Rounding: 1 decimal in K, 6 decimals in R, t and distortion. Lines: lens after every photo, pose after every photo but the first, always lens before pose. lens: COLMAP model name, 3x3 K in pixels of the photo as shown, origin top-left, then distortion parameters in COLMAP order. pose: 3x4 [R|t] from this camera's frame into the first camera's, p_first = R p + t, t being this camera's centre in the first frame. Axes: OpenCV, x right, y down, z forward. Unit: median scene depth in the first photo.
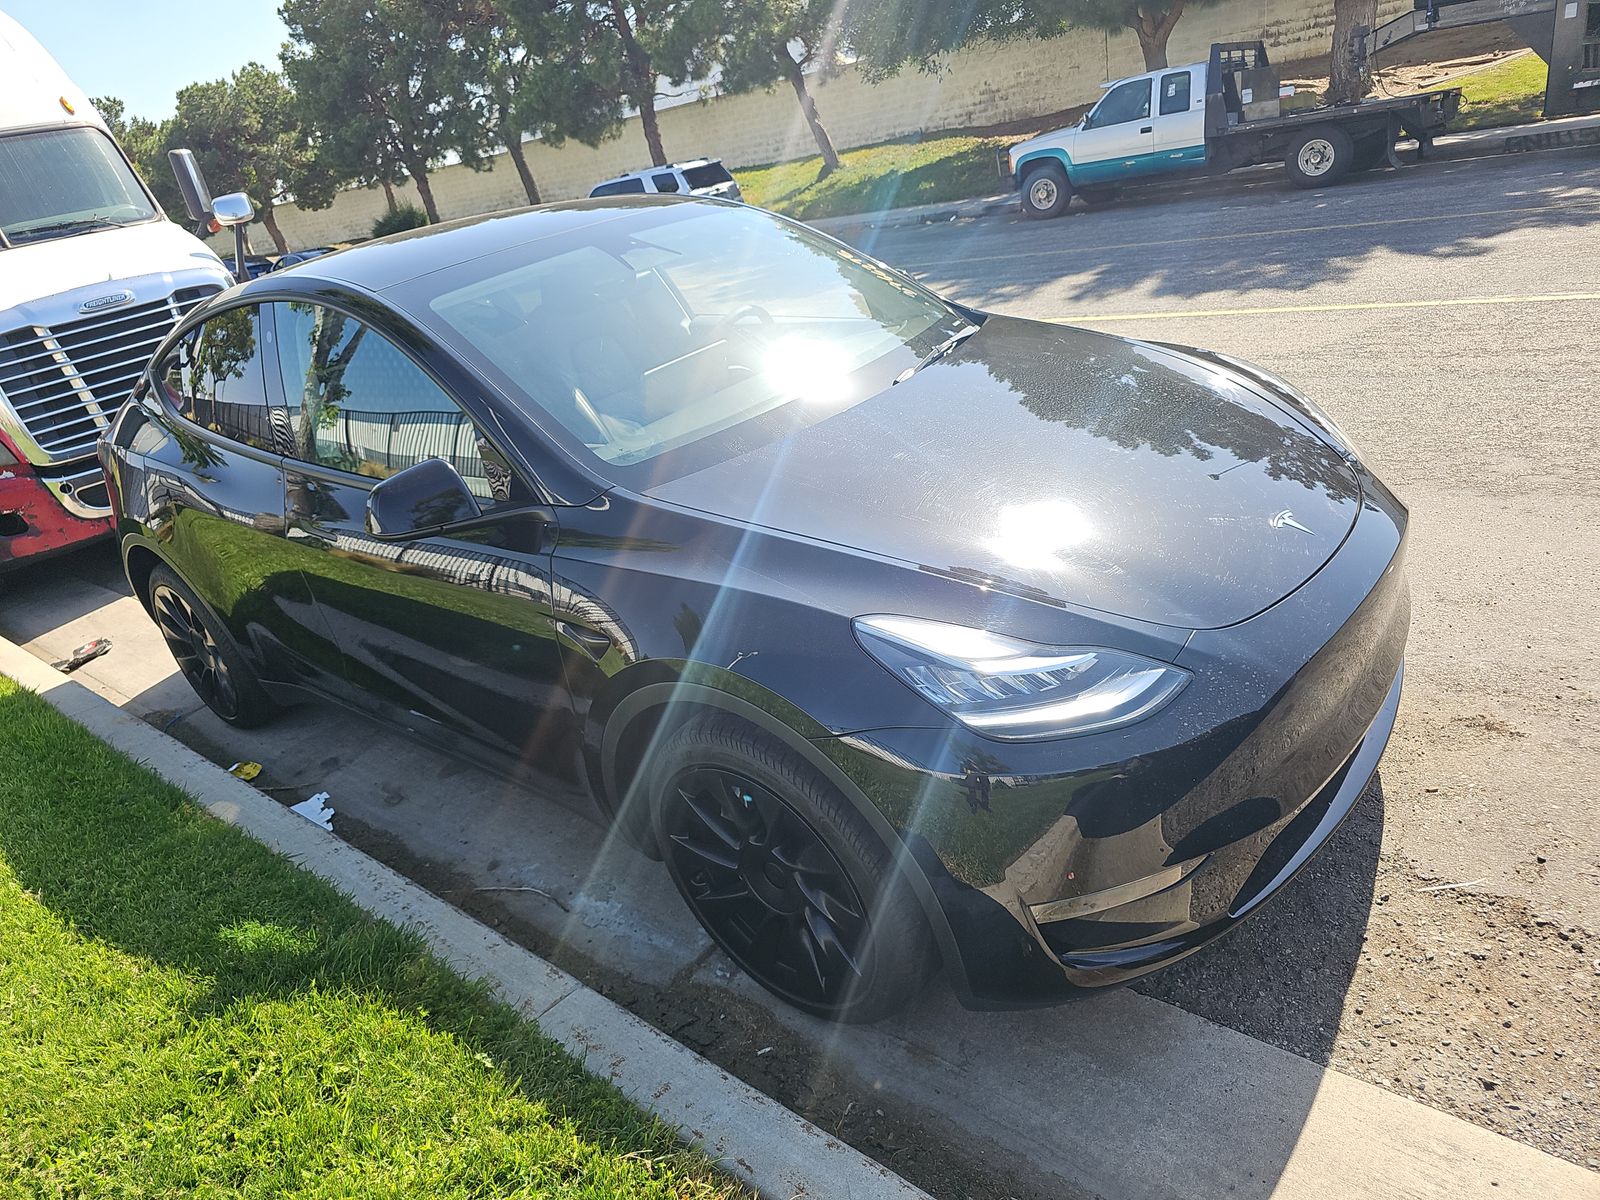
lens RADIAL K [[1092.4, 0, 800.0], [0, 1092.4, 600.0], [0, 0, 1]] dist [0.037691, -0.035617]
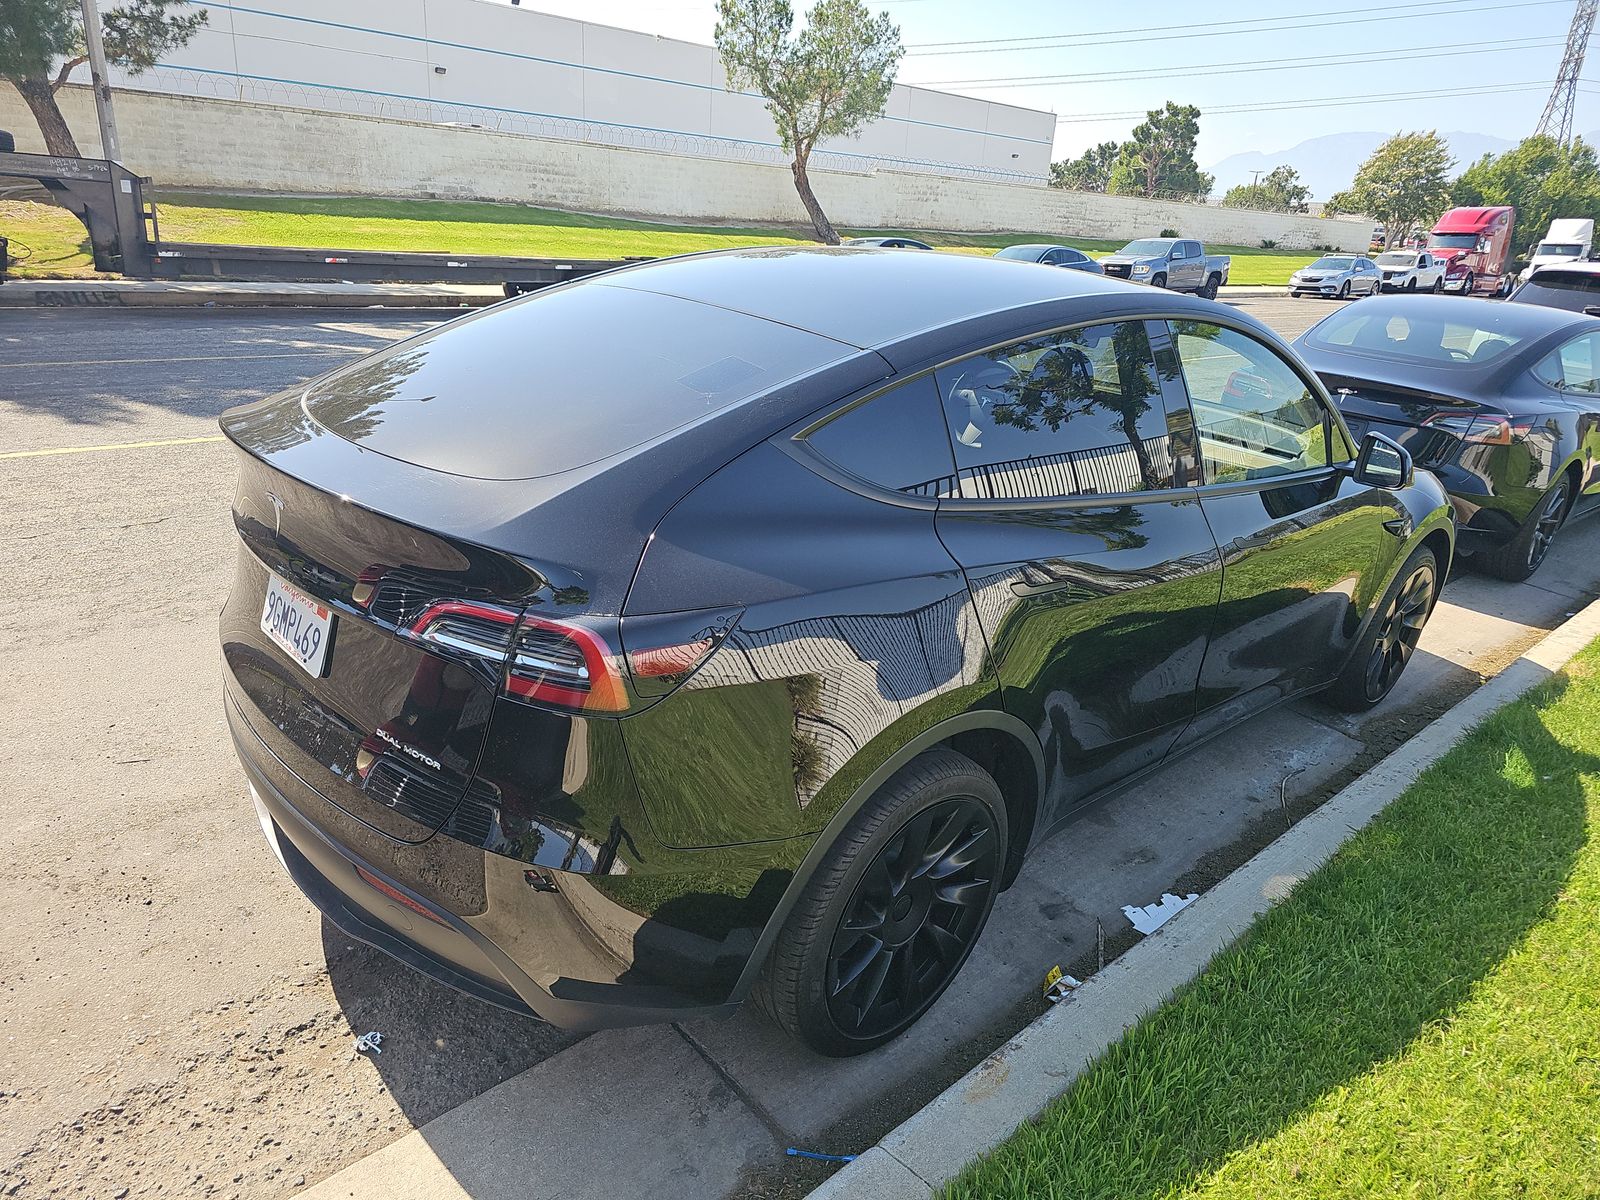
lens RADIAL K [[1092.4, 0, 800.0], [0, 1092.4, 600.0], [0, 0, 1]] dist [0.037691, -0.035617]
pose [[0.071843, -0.153941, 0.985465, -0.269187], [0.308652, 0.942953, 0.124798, -0.048238], [-0.948458, 0.295199, 0.115259, 0.234430]]
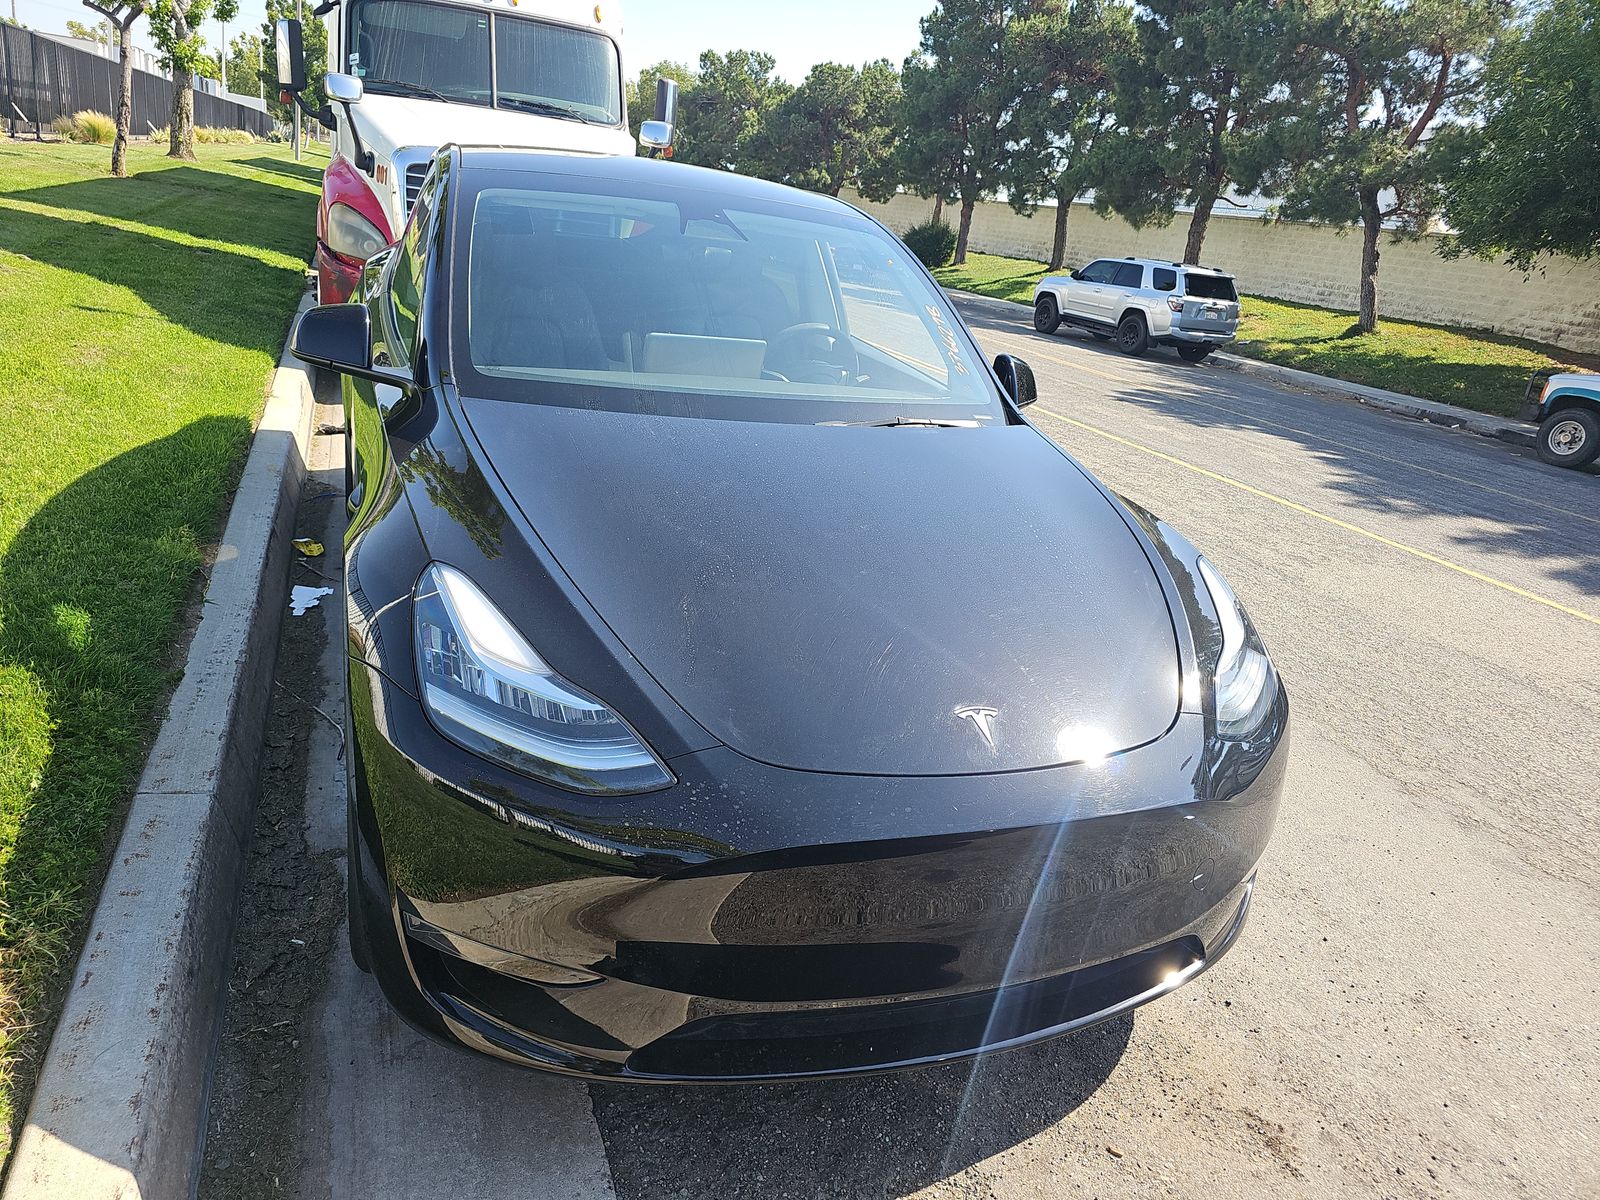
lens RADIAL K [[1098.7, 0, 798.2], [0, 1098.7, 621.1], [0, 0, 1]] dist [0.035171, -0.028832]
pose [[0.821767, 0.446968, -0.353438, 0.074817], [-0.460191, 0.886358, 0.050938, -0.014549], [0.336040, 0.120789, 0.934070, 0.022913]]
